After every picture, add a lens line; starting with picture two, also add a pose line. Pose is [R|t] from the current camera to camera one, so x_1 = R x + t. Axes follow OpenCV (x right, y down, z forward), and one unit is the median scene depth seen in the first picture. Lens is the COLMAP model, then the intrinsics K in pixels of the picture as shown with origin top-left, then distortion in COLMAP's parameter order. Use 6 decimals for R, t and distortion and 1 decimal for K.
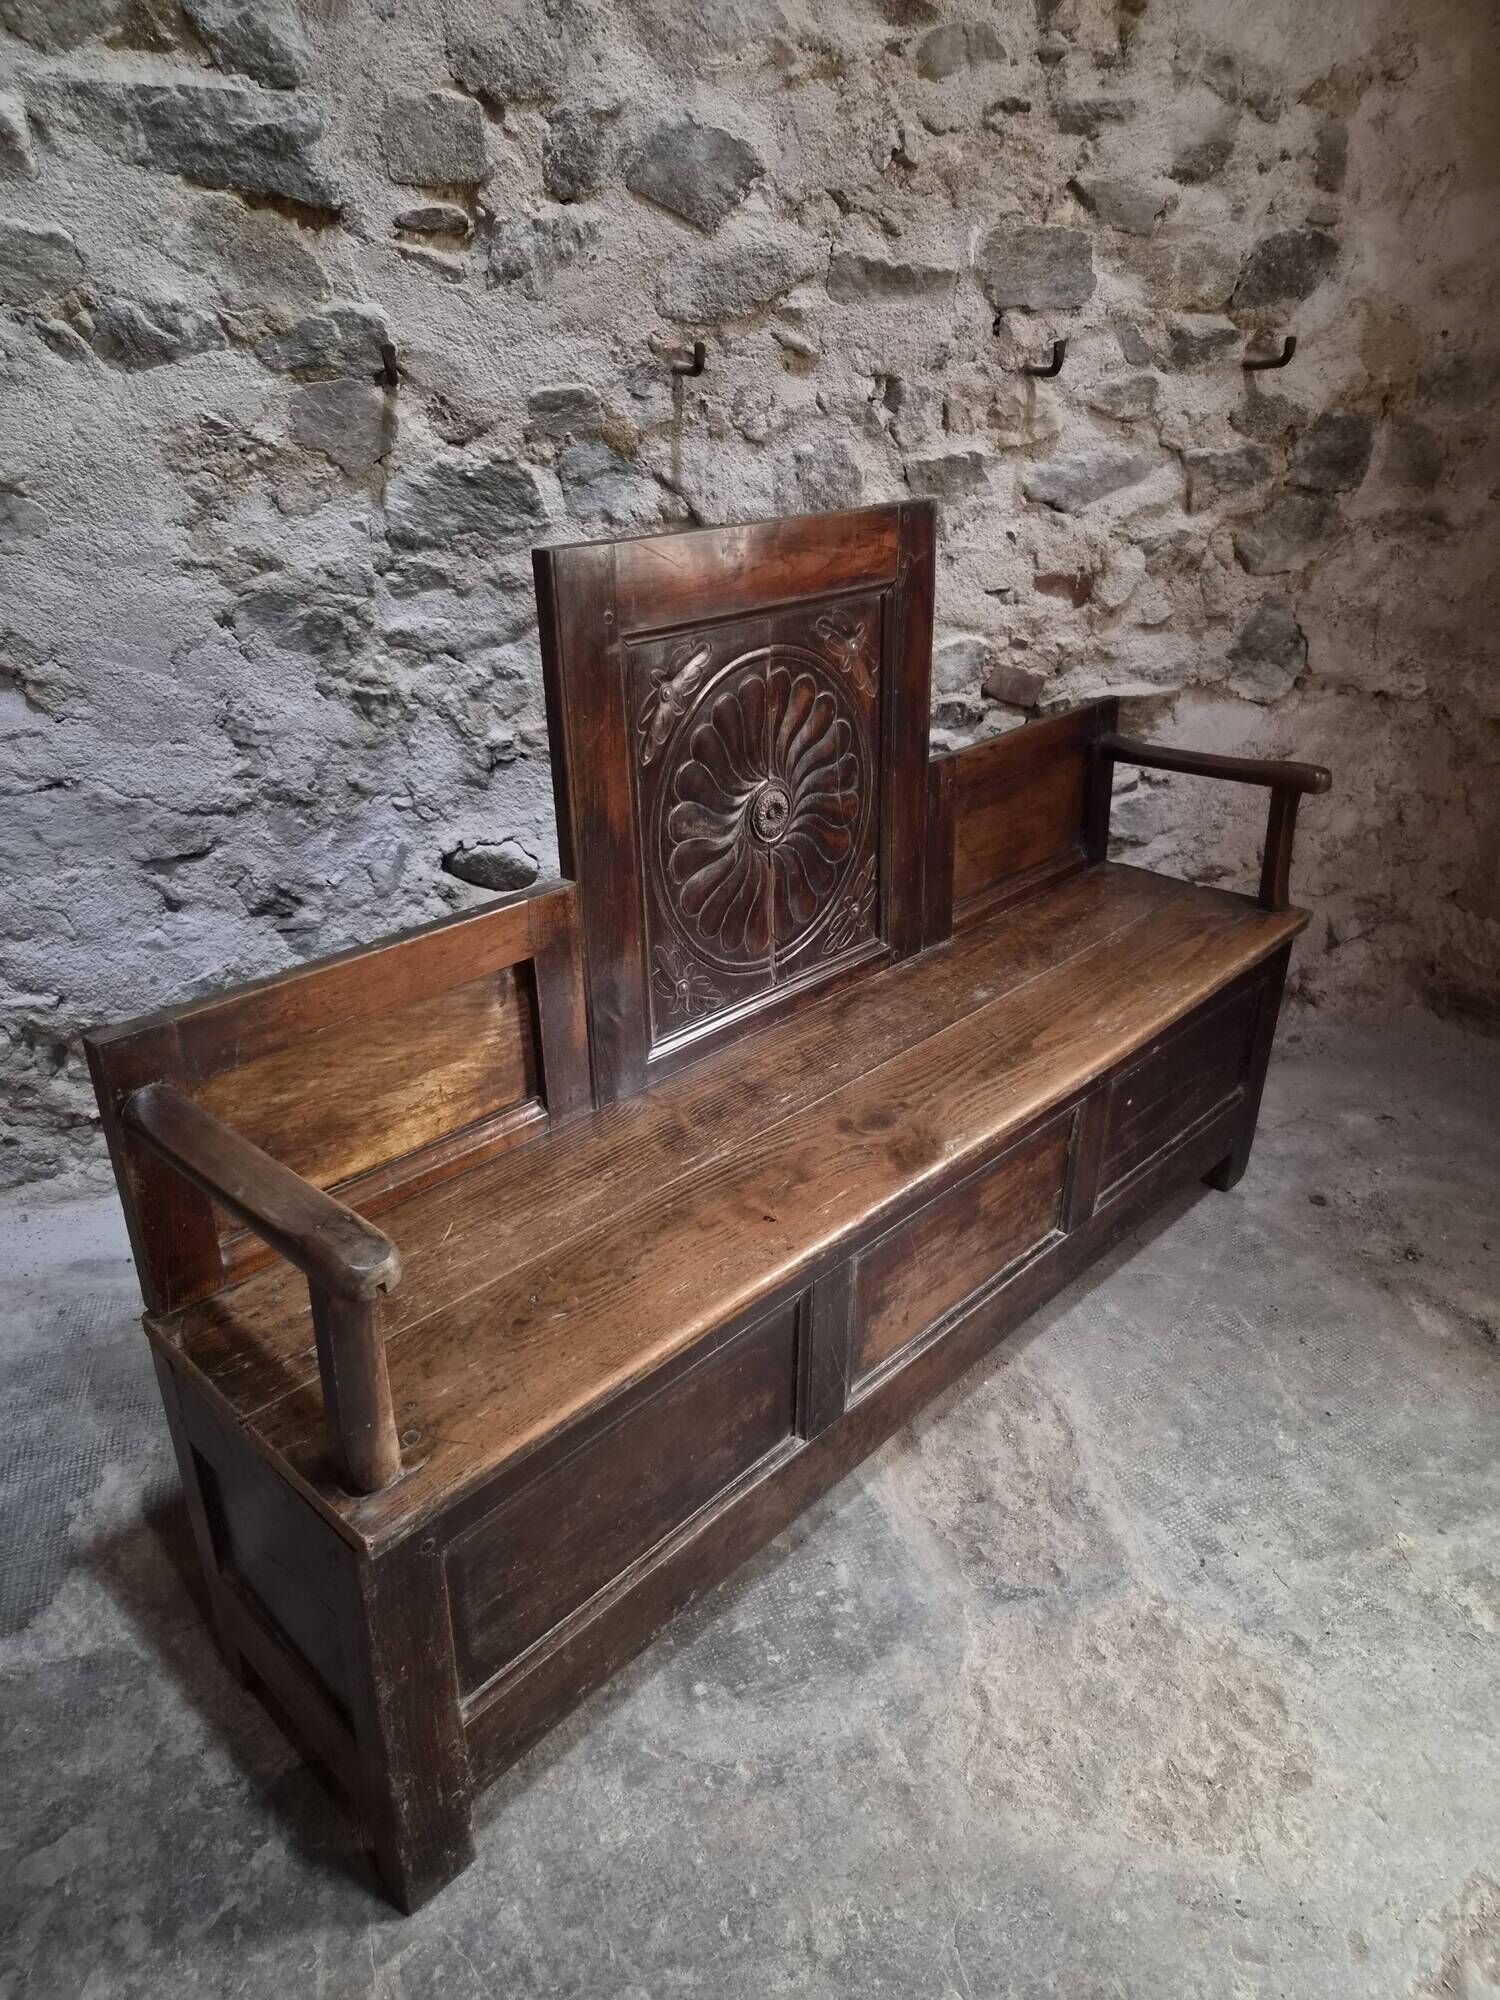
lens RADIAL K [[1337.9, 0, 745.3], [0, 1337.9, 992.8], [0, 0, 1]] dist [0.062754, -0.048286]
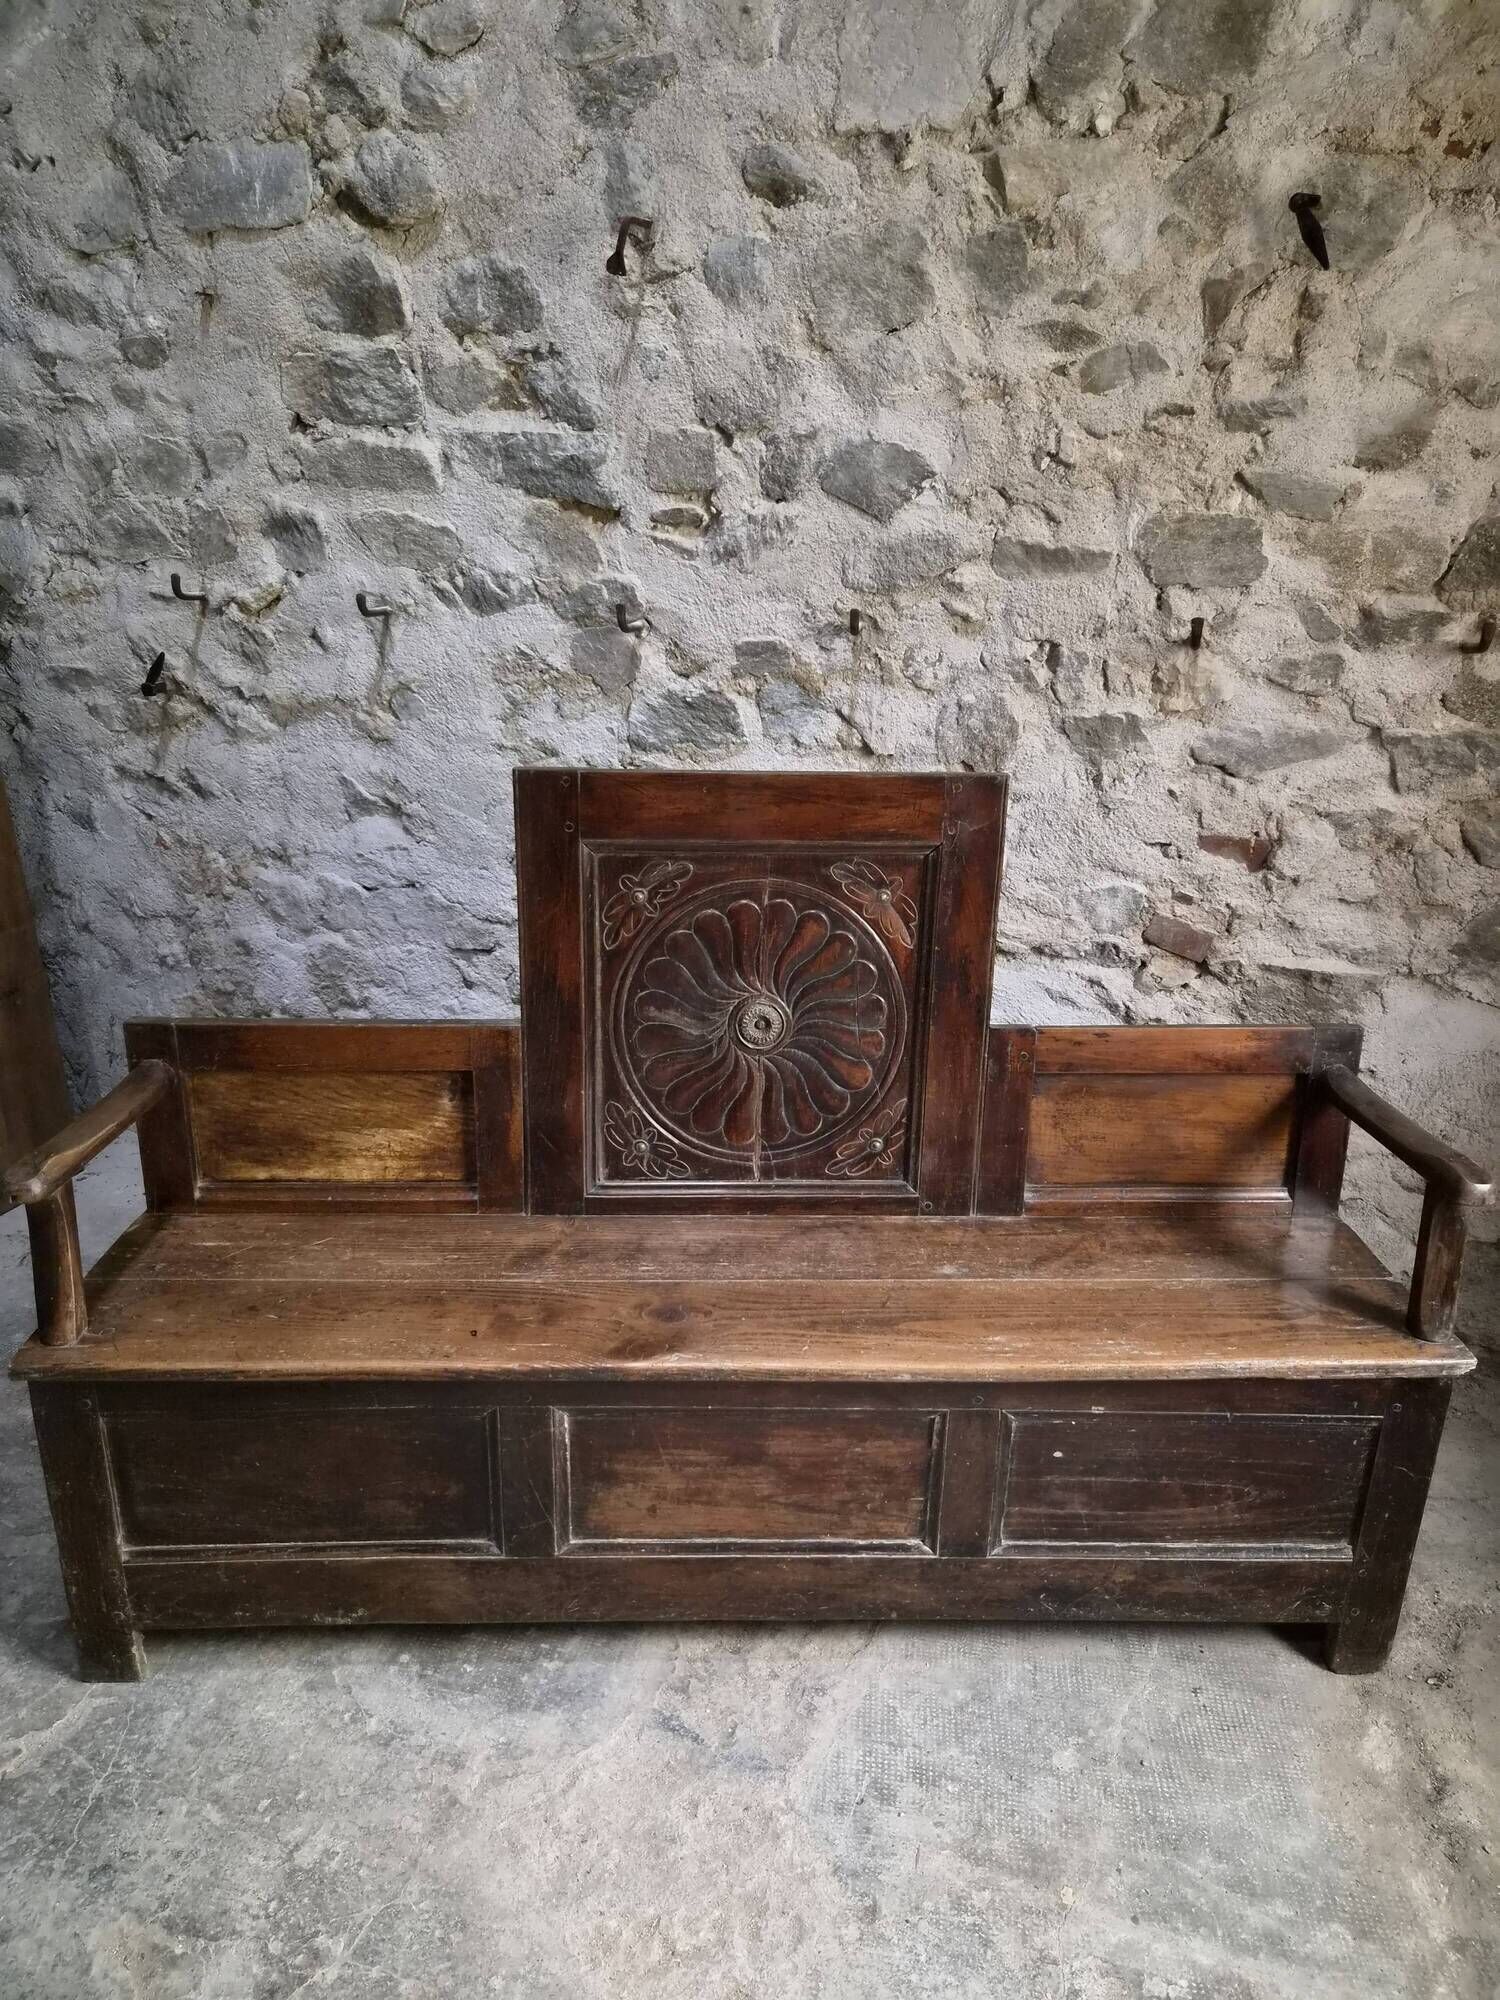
lens RADIAL K [[1332.0, 0, 765.3], [0, 1332.0, 1008.0], [0, 0, 1]] dist [0.068593, -0.052166]
pose [[0.820089, 0.199214, -0.536439, 0.585169], [-0.263610, 0.963571, -0.045162, -0.063277], [0.507901, 0.178448, 0.842730, 0.022592]]
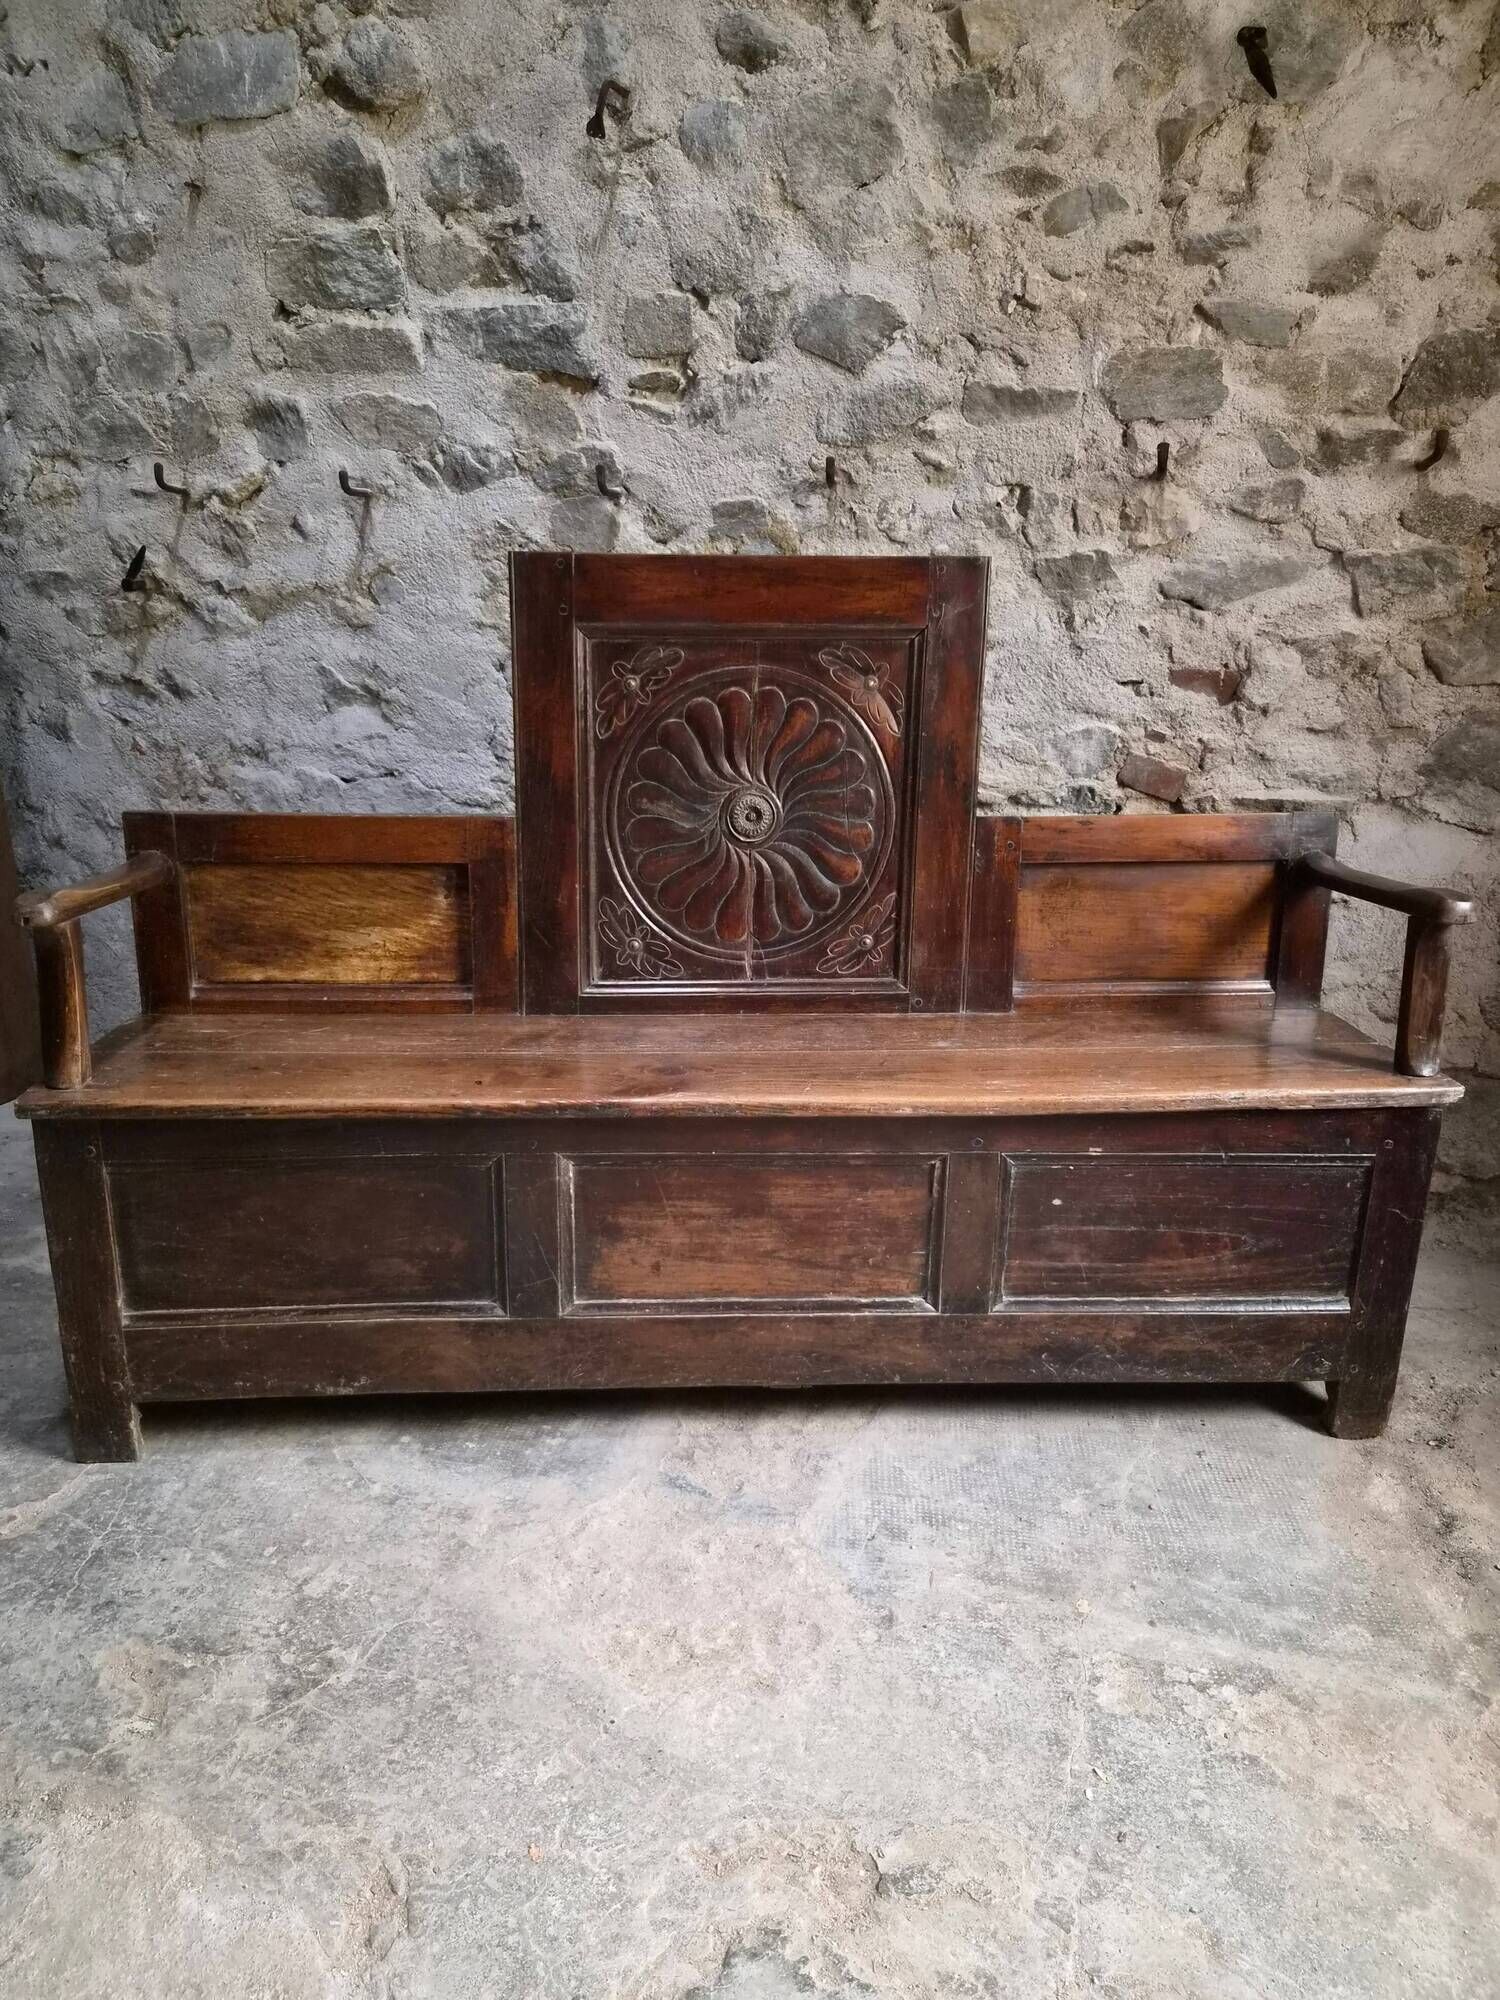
lens RADIAL K [[1349.9, 0, 741.3], [0, 1349.9, 1006.1], [0, 0, 1]] dist [0.066723, -0.049945]
pose [[0.833374, 0.153658, -0.530920, 0.610564], [-0.246822, 0.962941, -0.108739, 0.150007], [0.494536, 0.221663, 0.840416, 0.027132]]
